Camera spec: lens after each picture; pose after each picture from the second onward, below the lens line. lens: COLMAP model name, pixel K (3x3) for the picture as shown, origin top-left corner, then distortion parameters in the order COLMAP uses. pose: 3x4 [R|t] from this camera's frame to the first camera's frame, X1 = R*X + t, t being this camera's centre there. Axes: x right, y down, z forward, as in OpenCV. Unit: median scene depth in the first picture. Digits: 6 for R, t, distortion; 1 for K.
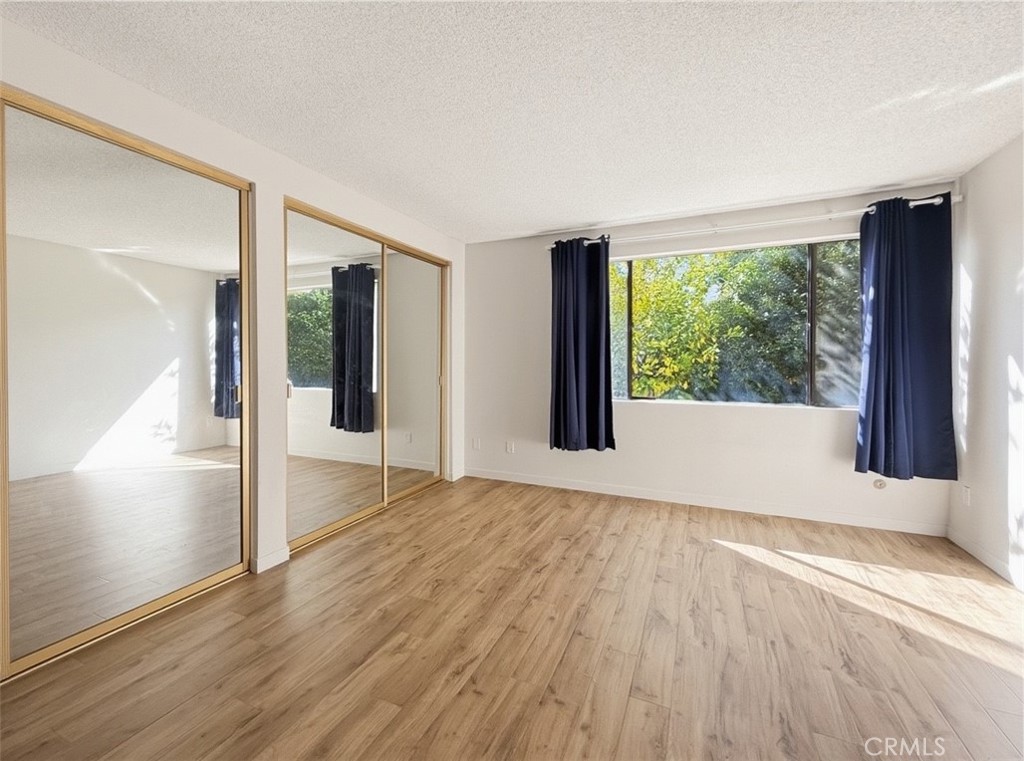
lens RADIAL K [[424.6, 0, 512.4], [0, 424.6, 364.7], [0, 0, 1]] dist [0.000244, 0.000108]
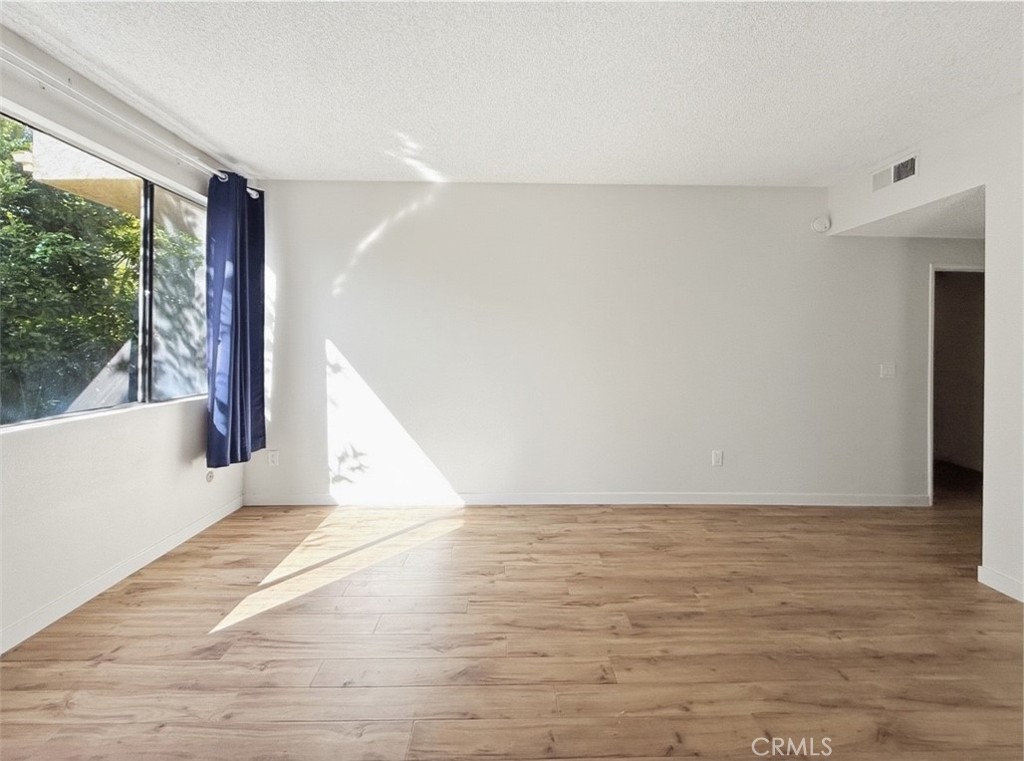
lens RADIAL K [[446.2, 0, 513.3], [0, 446.2, 340.6], [0, 0, 1]] dist [0.002086, 0.000244]
pose [[-0.429222, 0.007969, 0.903164, -0.360794], [-0.003261, 0.999941, -0.010372, -0.003597], [-0.903193, -0.007397, -0.429170, 1.067124]]
